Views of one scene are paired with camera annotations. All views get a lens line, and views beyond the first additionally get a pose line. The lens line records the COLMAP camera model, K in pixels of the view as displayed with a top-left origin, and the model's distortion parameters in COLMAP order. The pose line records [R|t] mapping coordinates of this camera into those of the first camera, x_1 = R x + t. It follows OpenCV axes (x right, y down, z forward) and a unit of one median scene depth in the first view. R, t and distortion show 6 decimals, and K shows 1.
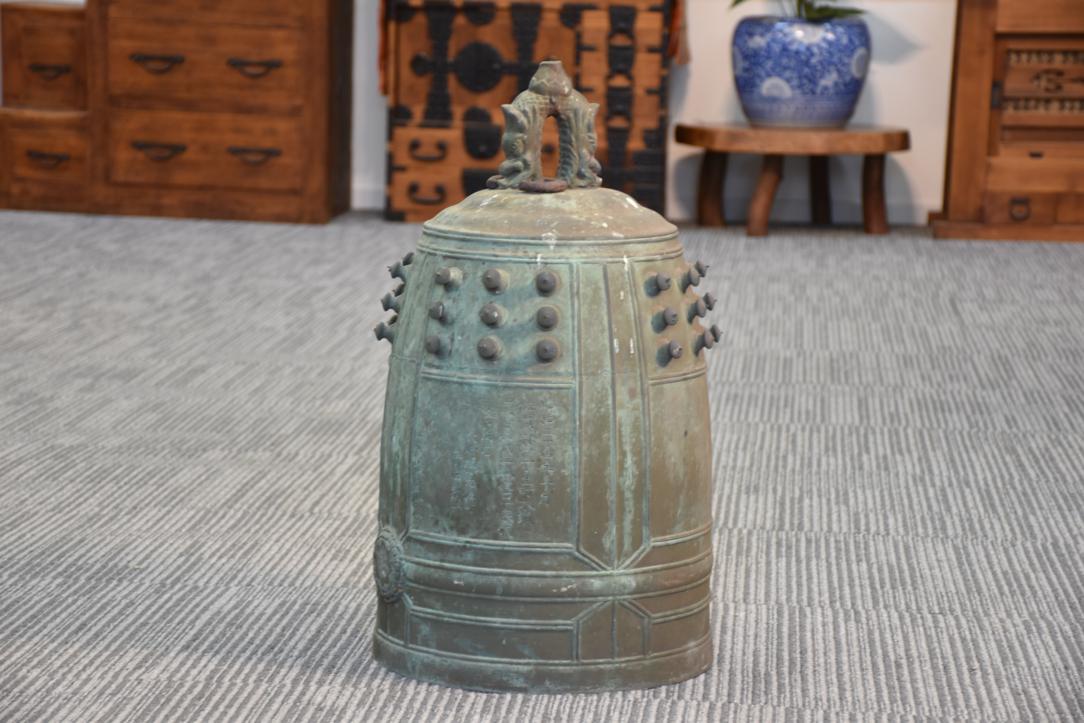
lens RADIAL K [[3093.0, 0, 541.4], [0, 3093.0, 360.2], [0, 0, 1]] dist [0.945530, 0.000000]
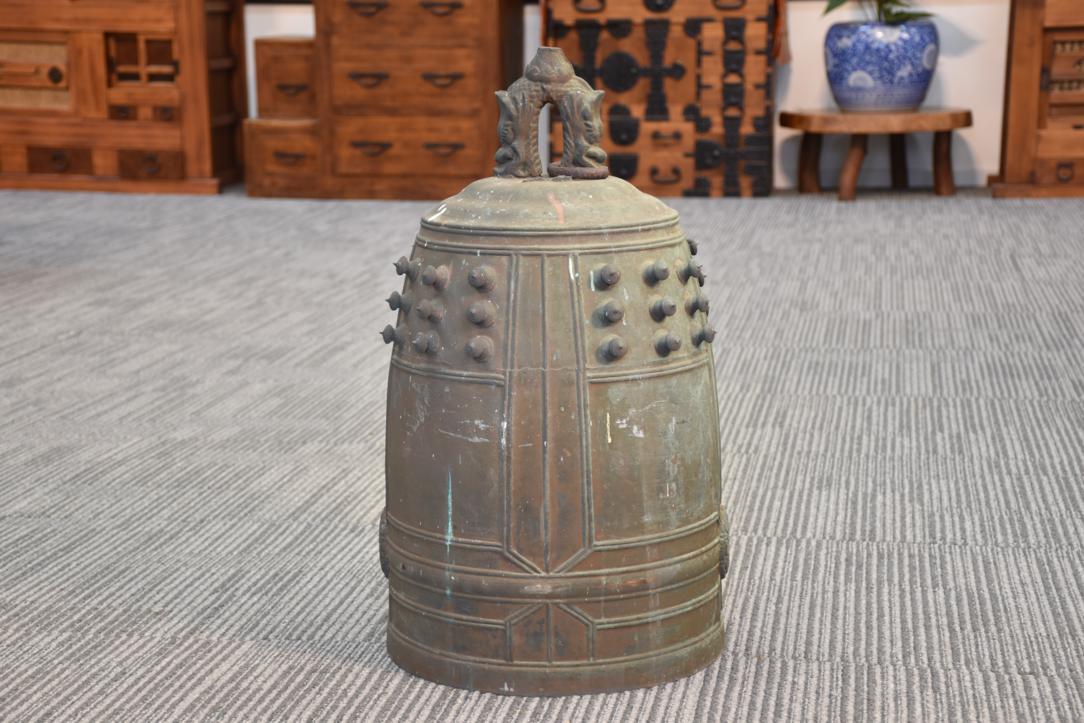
lens RADIAL K [[2033.5, 0, 537.4], [0, 2033.5, 363.6], [0, 0, 1]] dist [0.406242, 0.000000]
pose [[0.995903, -0.019502, -0.088295, 0.033059], [0.023542, 0.998712, 0.044955, -0.027386], [0.087304, -0.046849, 0.995079, 0.319492]]
